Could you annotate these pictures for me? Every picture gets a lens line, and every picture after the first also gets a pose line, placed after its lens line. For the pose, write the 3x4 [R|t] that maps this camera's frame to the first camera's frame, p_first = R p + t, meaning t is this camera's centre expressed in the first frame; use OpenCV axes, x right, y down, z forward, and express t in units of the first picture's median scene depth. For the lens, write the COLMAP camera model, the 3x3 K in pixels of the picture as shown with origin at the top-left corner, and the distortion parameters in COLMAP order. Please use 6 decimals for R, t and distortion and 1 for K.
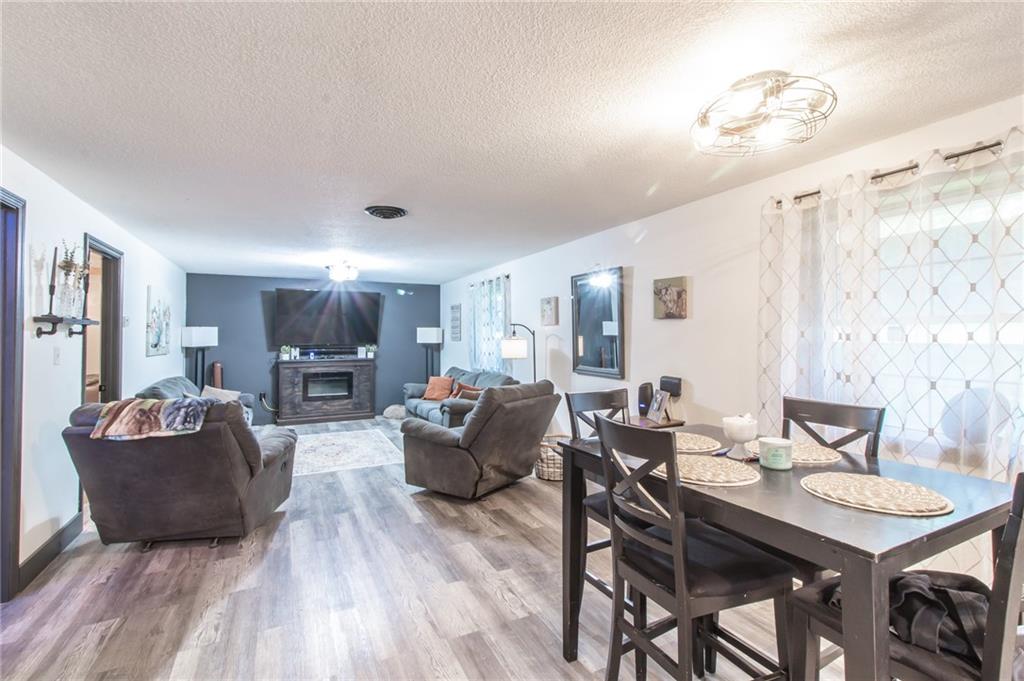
lens RADIAL K [[470.6, 0, 516.6], [0, 470.6, 329.8], [0, 0, 1]] dist [0.003873, -0.001941]
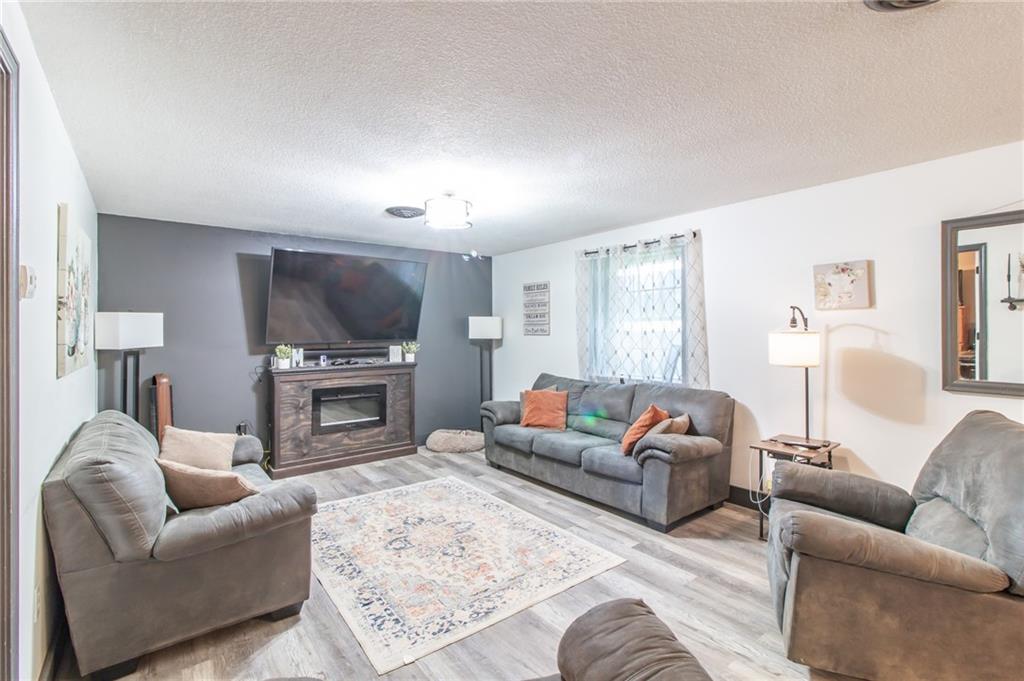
lens RADIAL K [[470.6, 0, 514.8], [0, 470.6, 330.0], [0, 0, 1]] dist [0.003873, -0.001941]
pose [[0.979528, -0.003108, 0.201284, -0.341403], [0.000279, 0.999901, 0.014079, 0.006515], [-0.201308, -0.013734, 0.979432, 0.370765]]
